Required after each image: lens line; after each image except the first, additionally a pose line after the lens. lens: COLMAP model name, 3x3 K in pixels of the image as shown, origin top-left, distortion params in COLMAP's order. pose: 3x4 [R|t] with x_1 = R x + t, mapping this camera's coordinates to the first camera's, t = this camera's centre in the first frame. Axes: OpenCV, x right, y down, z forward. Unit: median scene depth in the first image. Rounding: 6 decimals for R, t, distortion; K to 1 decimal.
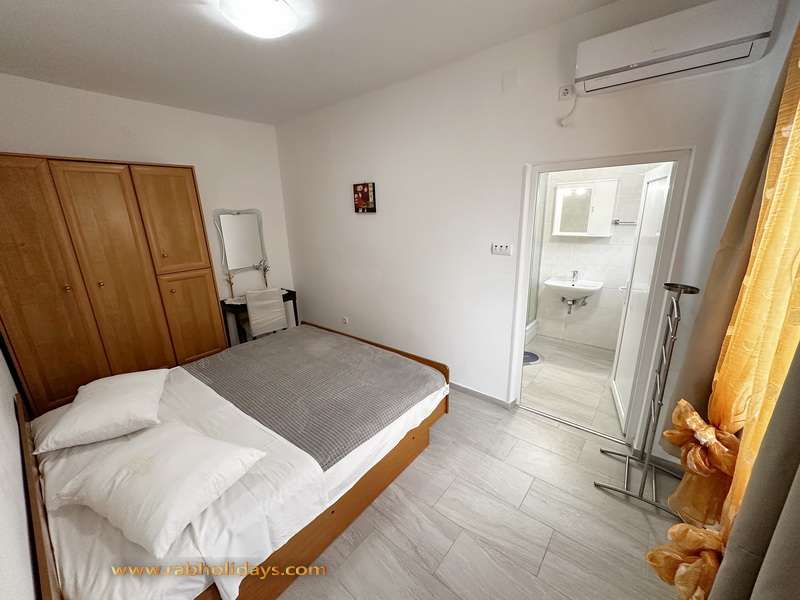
lens RADIAL K [[320.1, 0, 400.0], [0, 320.1, 300.0], [0, 0, 1]] dist [-0.002276, -0.000357]
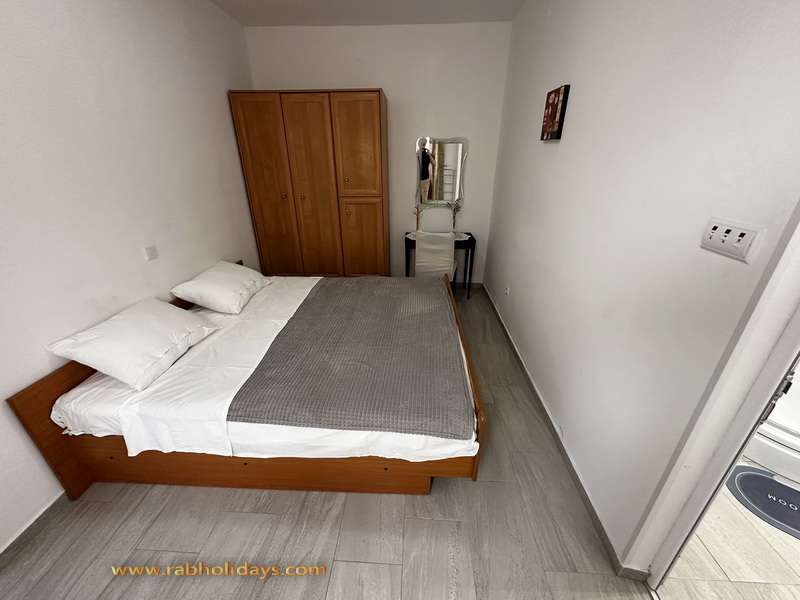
lens RADIAL K [[315.1, 0, 400.0], [0, 315.1, 300.0], [0, 0, 1]] dist [0.000496, -0.000020]
pose [[0.594554, 0.360316, -0.718803, 0.333199], [-0.231166, 0.932828, 0.276393, -0.096199], [0.770109, 0.001832, 0.637910, 0.441901]]
